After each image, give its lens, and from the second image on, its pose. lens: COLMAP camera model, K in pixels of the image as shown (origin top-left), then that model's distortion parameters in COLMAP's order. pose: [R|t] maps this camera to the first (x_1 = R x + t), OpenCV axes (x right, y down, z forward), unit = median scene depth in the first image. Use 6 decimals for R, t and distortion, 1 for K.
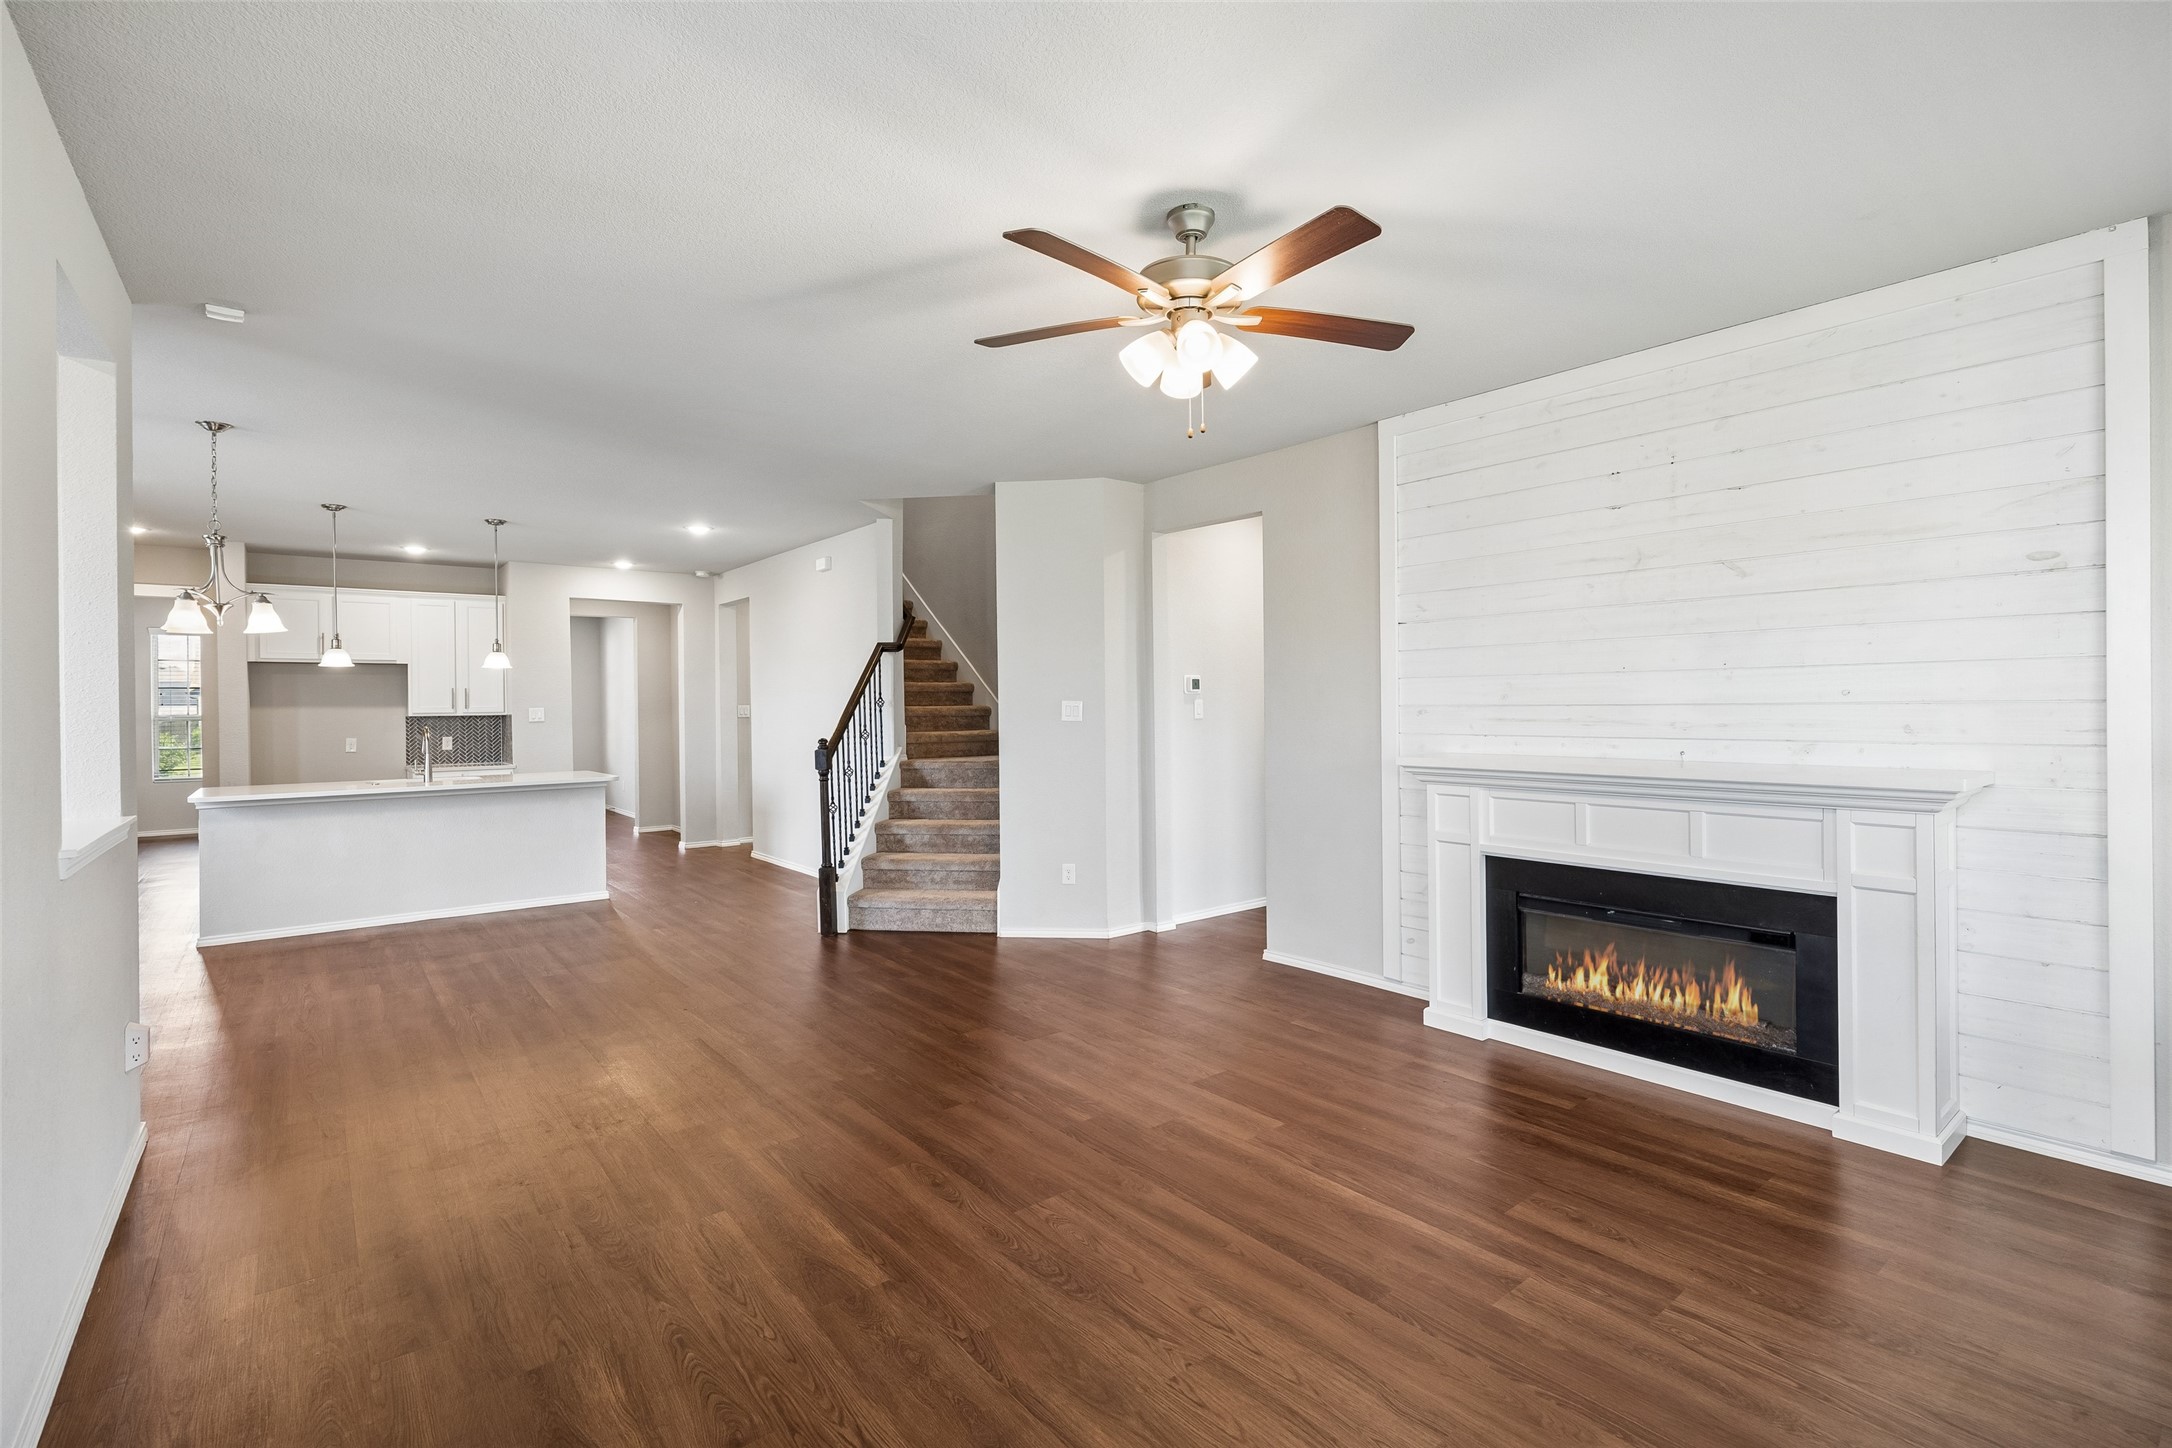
lens RADIAL K [[955.2, 0, 1093.4], [0, 955.2, 705.6], [0, 0, 1]] dist [-0.030576, -0.000045]
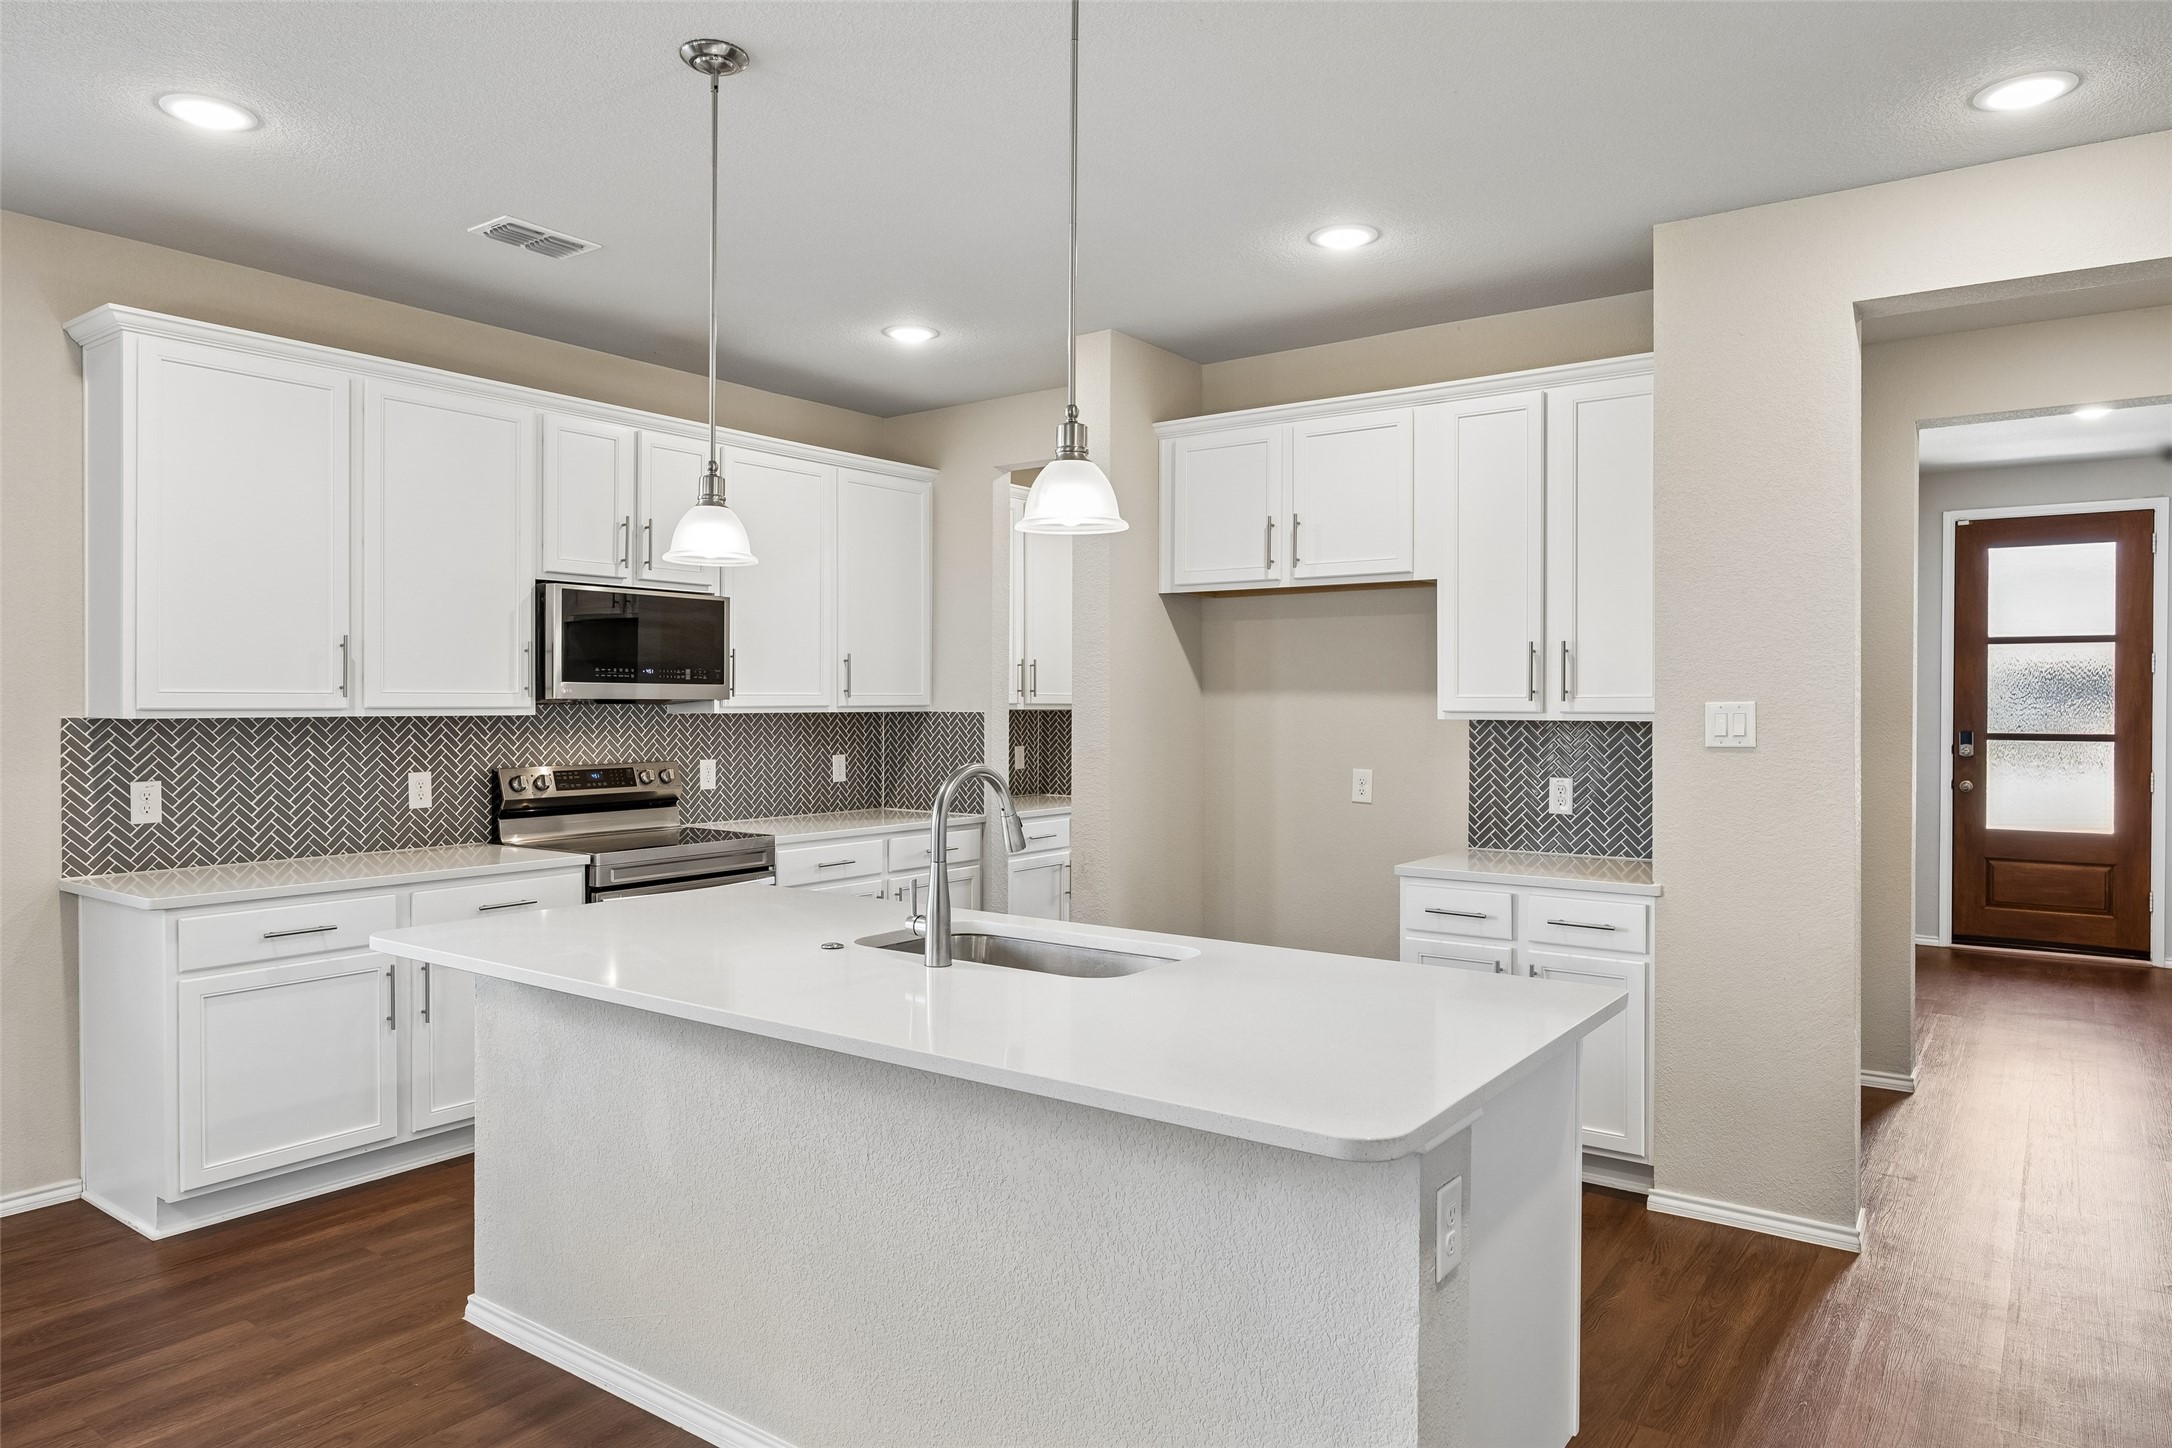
lens RADIAL K [[1342.6, 0, 1084.5], [0, 1342.6, 713.0], [0, 0, 1]] dist [-0.001796, -0.003904]
pose [[0.241618, 0.020380, -0.970157, -0.305185], [-0.009239, 0.999782, 0.018701, 0.000323], [0.970327, 0.004445, 0.241754, 0.928706]]
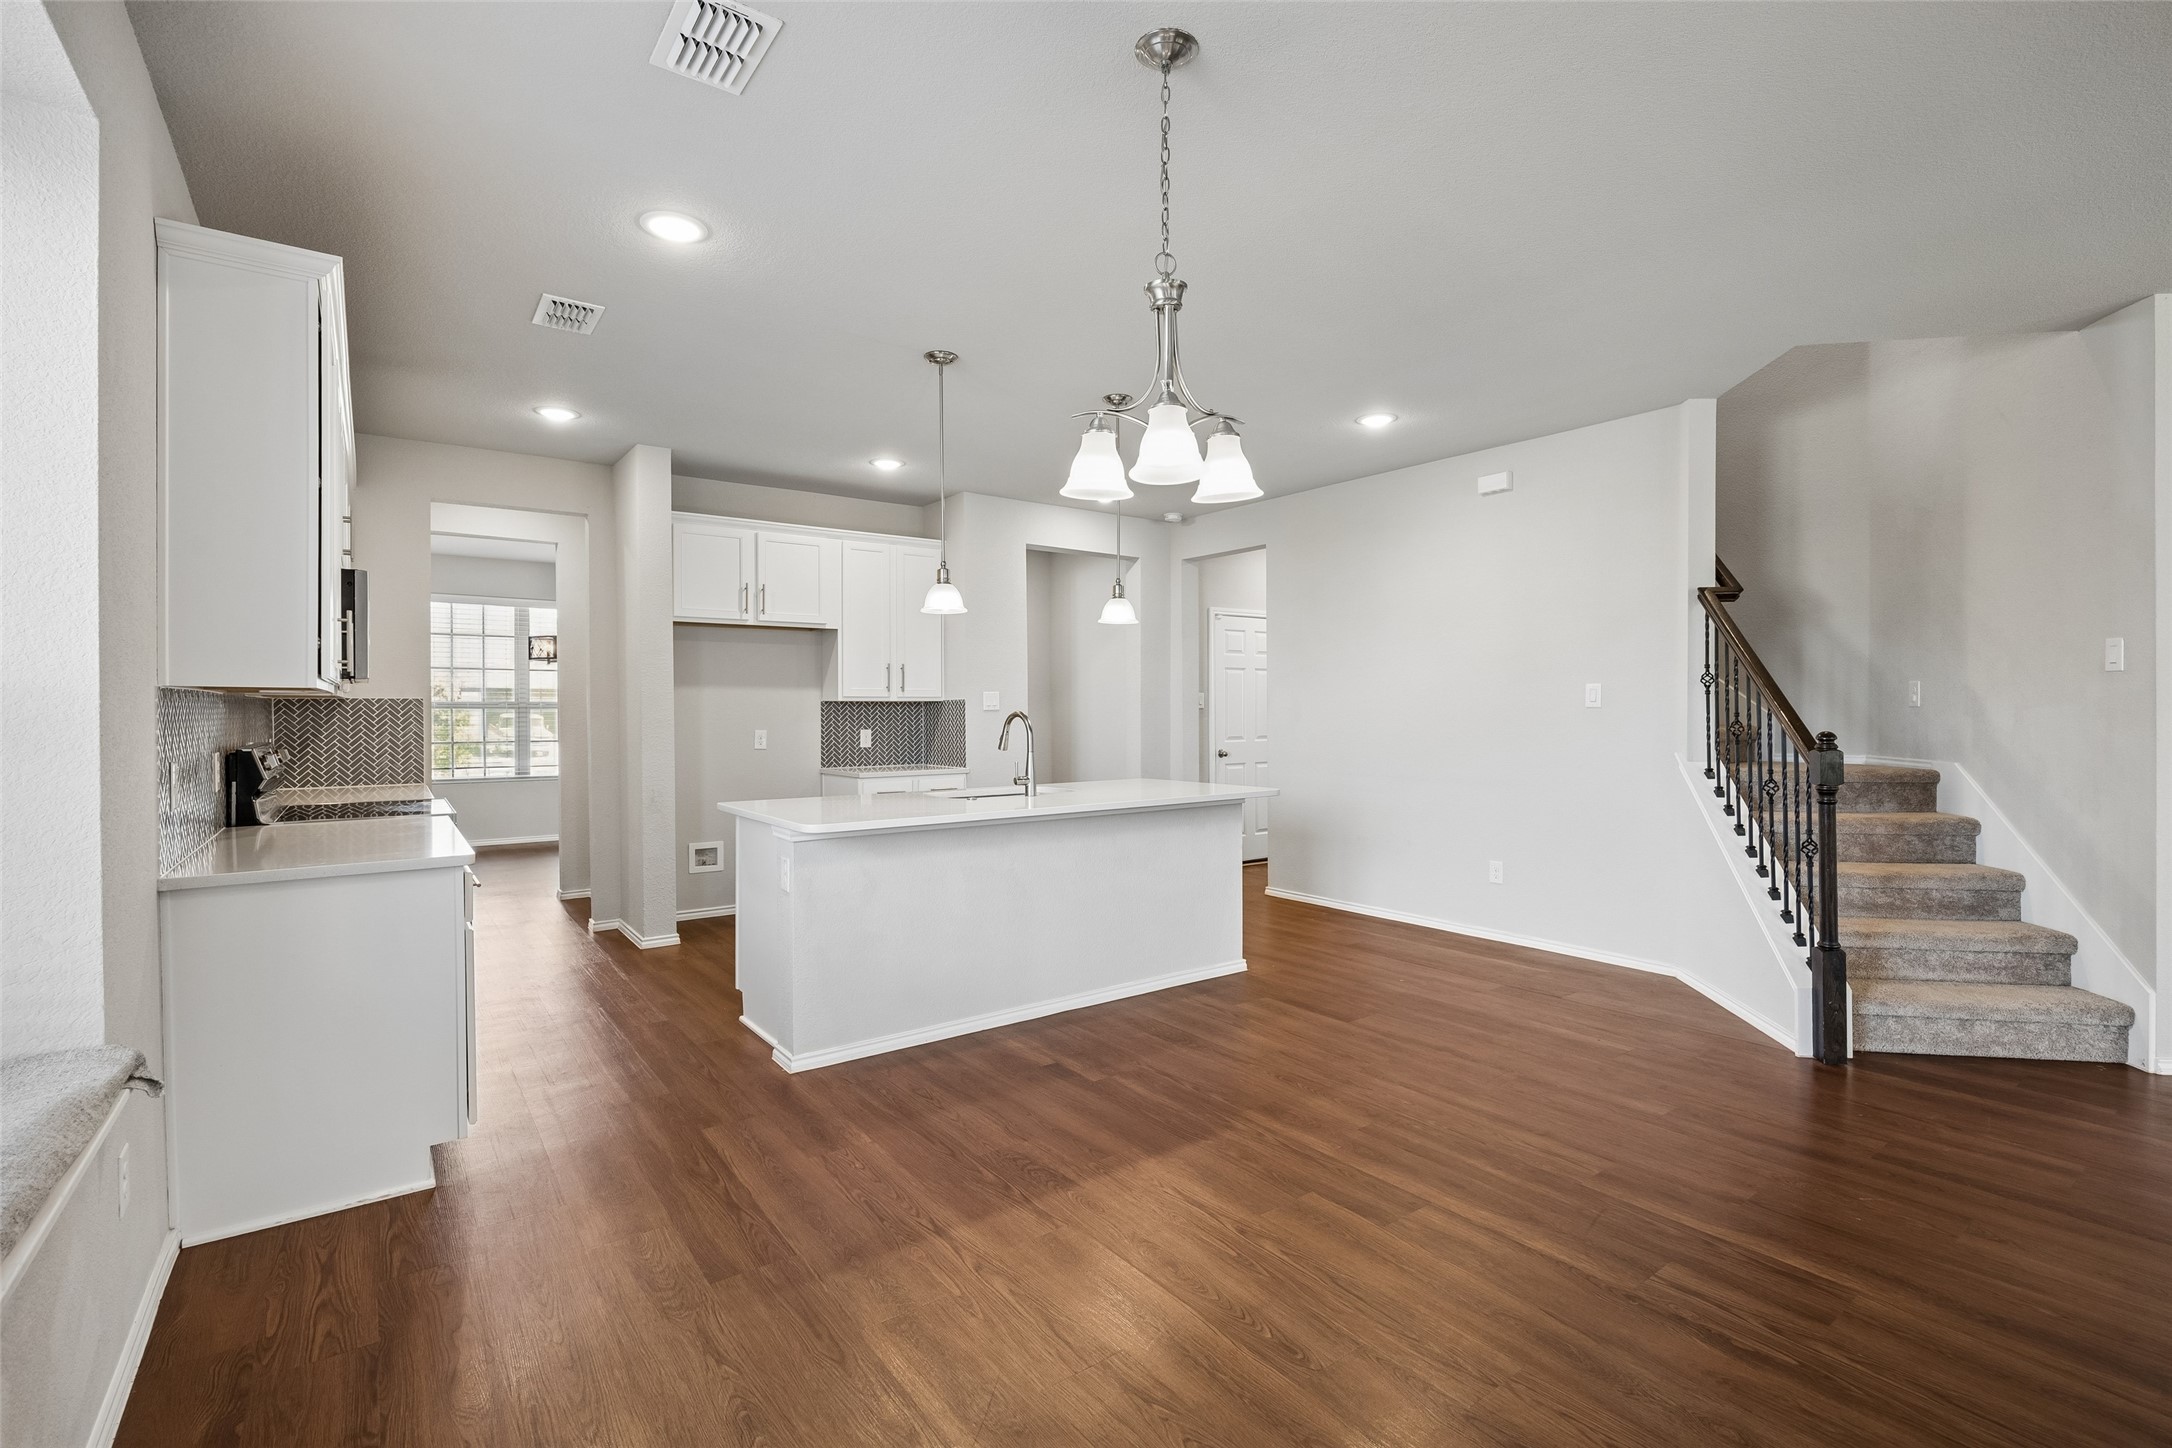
lens RADIAL K [[981.4, 0, 1085.5], [0, 981.4, 716.9], [0, 0, 1]] dist [-0.010647, 0.000152]
pose [[0.997471, 0.009907, -0.070379, -0.610629], [-0.009621, 0.999944, 0.004400, 0.024071], [0.070419, -0.003712, 0.997511, 0.313987]]
